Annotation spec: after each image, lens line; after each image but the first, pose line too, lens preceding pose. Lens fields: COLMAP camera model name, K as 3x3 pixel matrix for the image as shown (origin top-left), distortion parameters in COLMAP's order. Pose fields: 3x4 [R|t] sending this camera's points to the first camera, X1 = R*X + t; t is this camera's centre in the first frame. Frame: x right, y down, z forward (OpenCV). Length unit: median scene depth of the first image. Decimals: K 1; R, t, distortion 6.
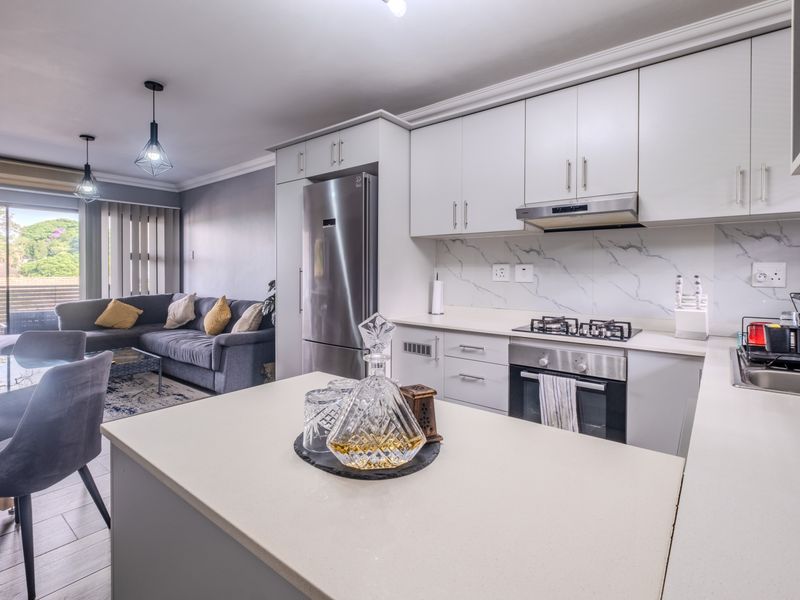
lens RADIAL K [[401.2, 0, 401.1], [0, 401.2, 274.2], [0, 0, 1]] dist [0.000394, -0.000204]
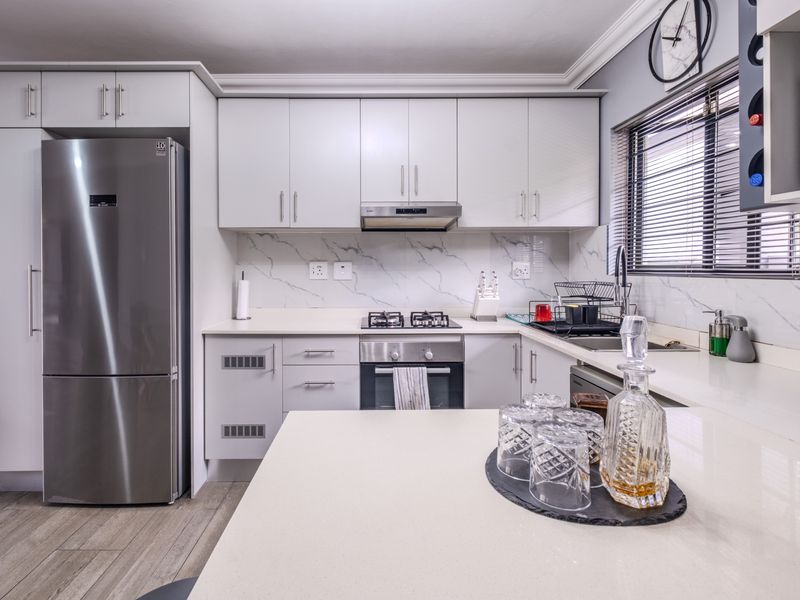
lens RADIAL K [[390.3, 0, 371.6], [0, 390.3, 271.2], [0, 0, 1]] dist [-0.000808, -0.000236]
pose [[0.777365, -0.008035, 0.628999, -0.251317], [0.010223, 0.999948, 0.000140, -0.000709], [-0.628967, 0.006321, 0.777406, 0.191746]]
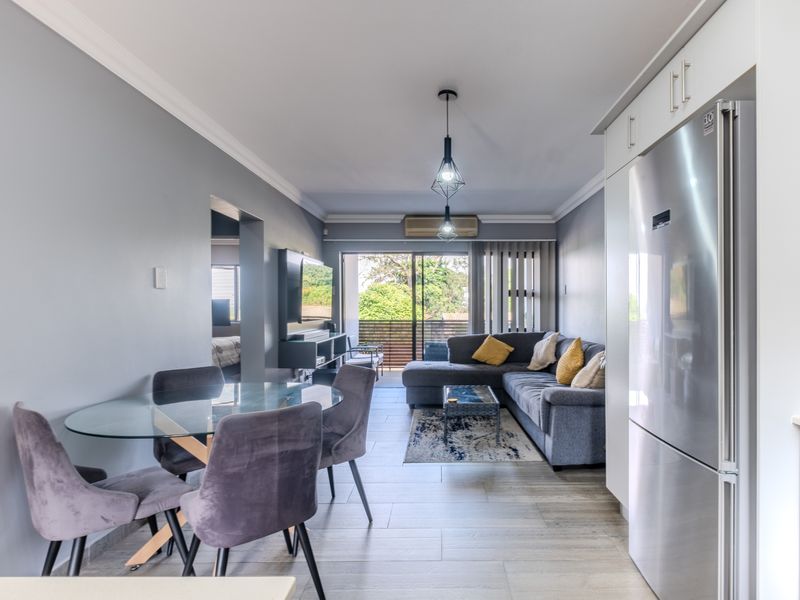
lens RADIAL K [[422.5, 0, 439.5], [0, 422.5, 307.0], [0, 0, 1]] dist [-0.000484, -0.000178]
pose [[0.626266, -0.003591, -0.779602, 0.087539], [-0.003717, 0.999964, -0.007592, -0.002052], [0.779601, 0.007652, 0.626230, 0.412956]]
